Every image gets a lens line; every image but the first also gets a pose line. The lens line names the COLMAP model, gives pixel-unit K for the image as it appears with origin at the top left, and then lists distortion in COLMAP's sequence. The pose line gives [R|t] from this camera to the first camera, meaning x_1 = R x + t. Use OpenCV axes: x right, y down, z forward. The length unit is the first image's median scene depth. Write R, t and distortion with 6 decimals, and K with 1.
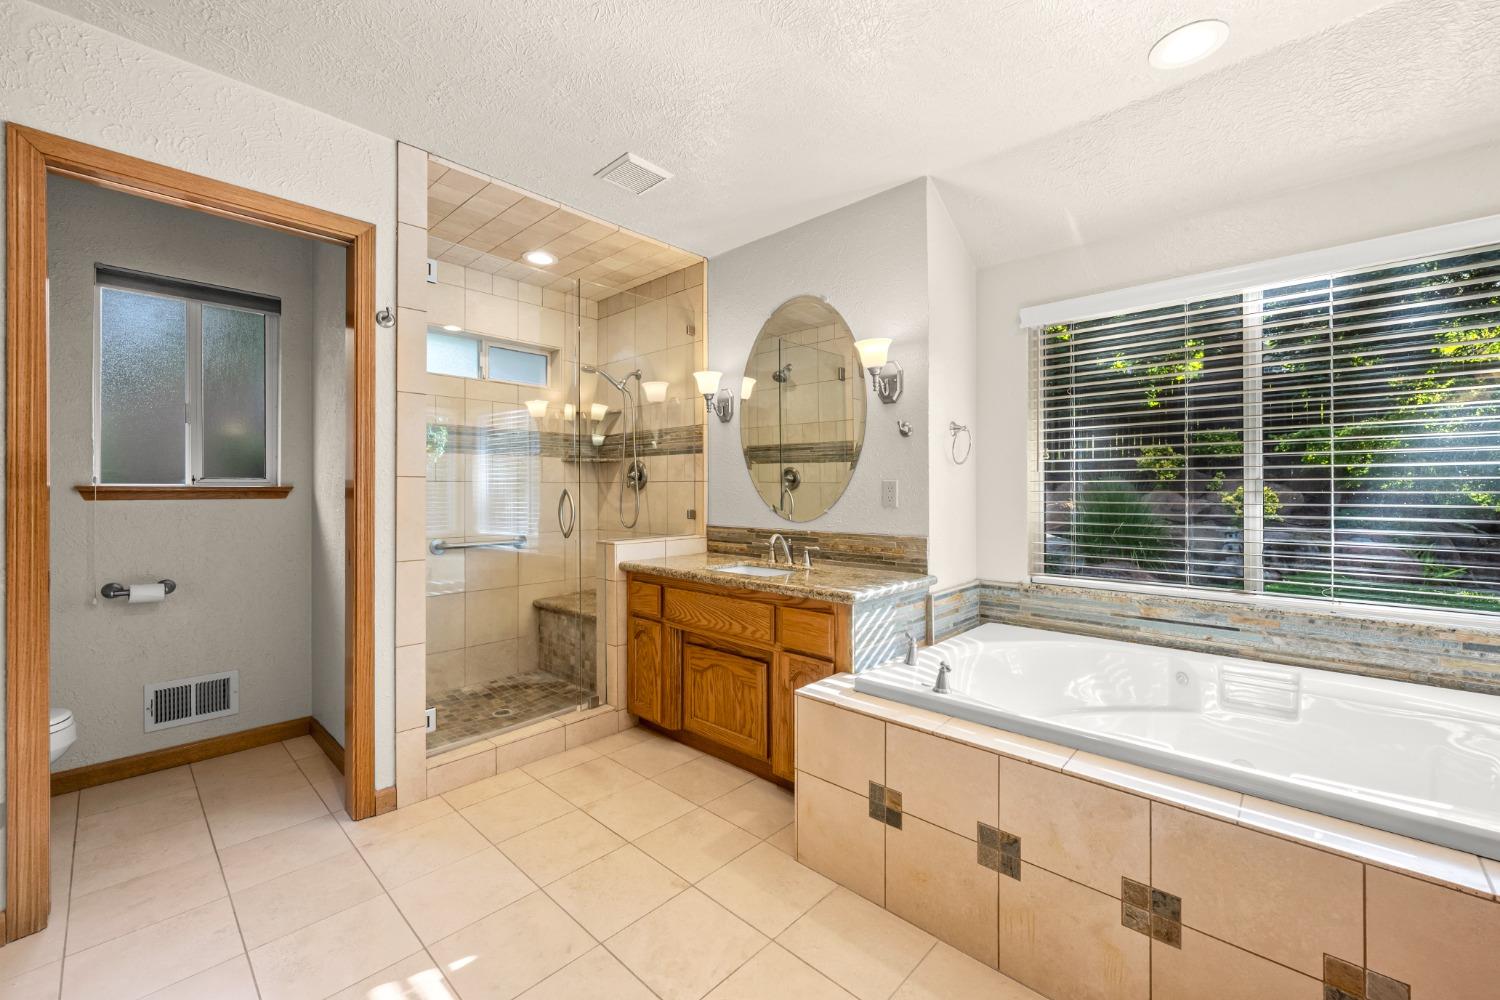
lens RADIAL K [[596.6, 0, 757.5], [0, 596.6, 488.1], [0, 0, 1]] dist [-0.003660, 0.001081]
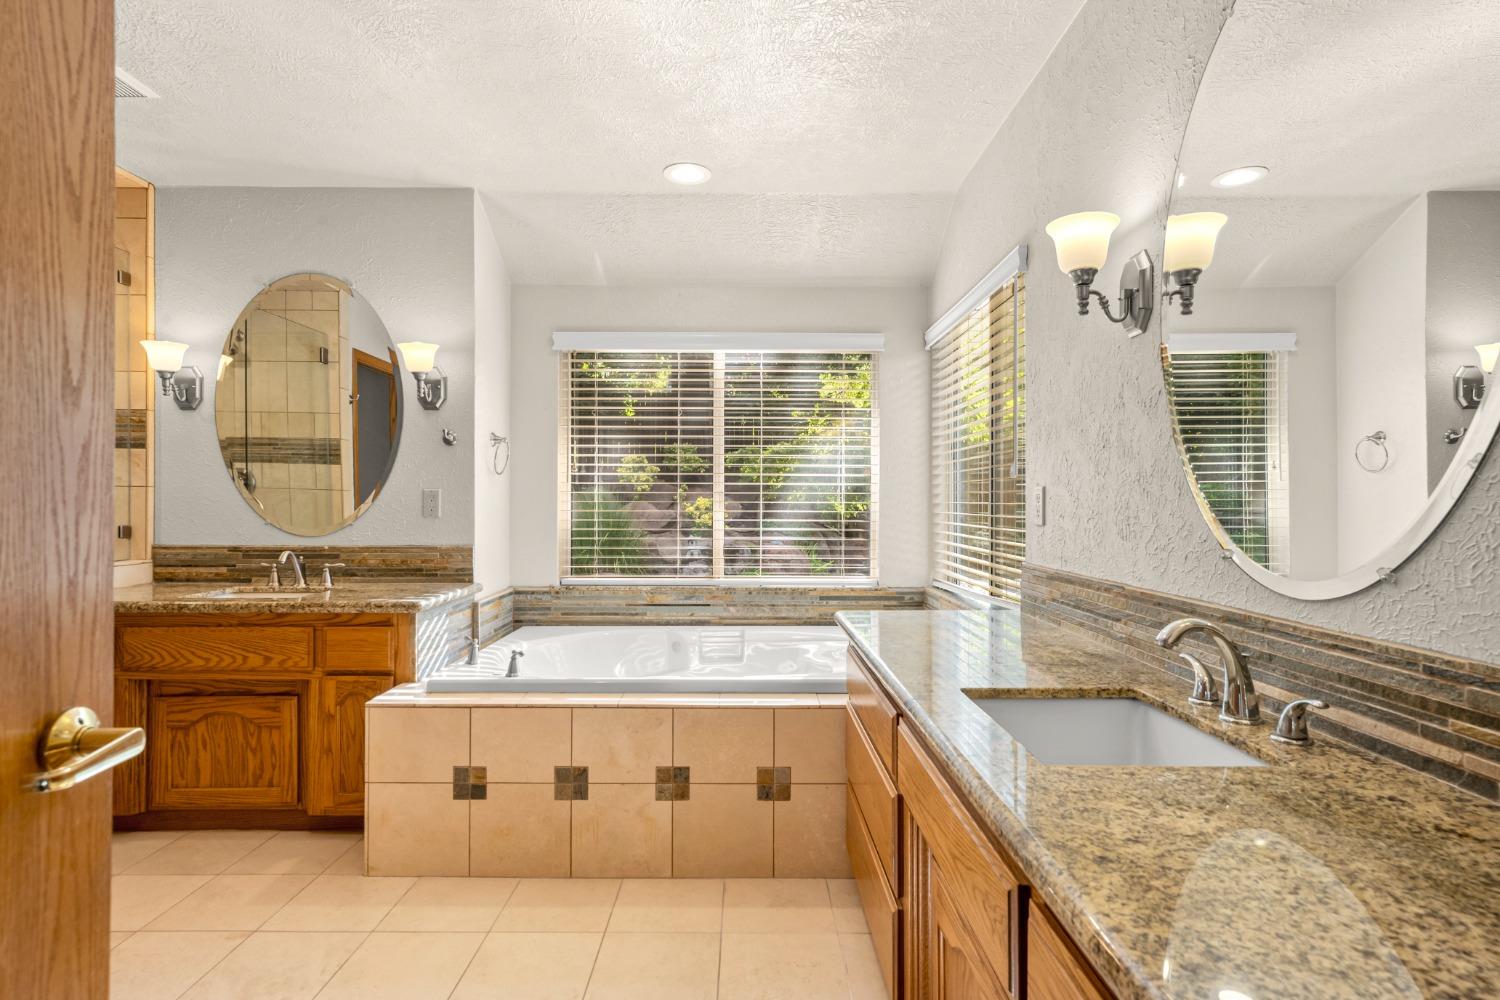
lens RADIAL K [[747.8, 0, 746.8], [0, 747.8, 498.7], [0, 0, 1]] dist [-0.001103, -0.000104]
pose [[0.730695, 0.005162, 0.682684, -0.249902], [-0.005967, 0.999982, -0.001176, 0.000953], [-0.682678, -0.003214, 0.730712, -0.253200]]
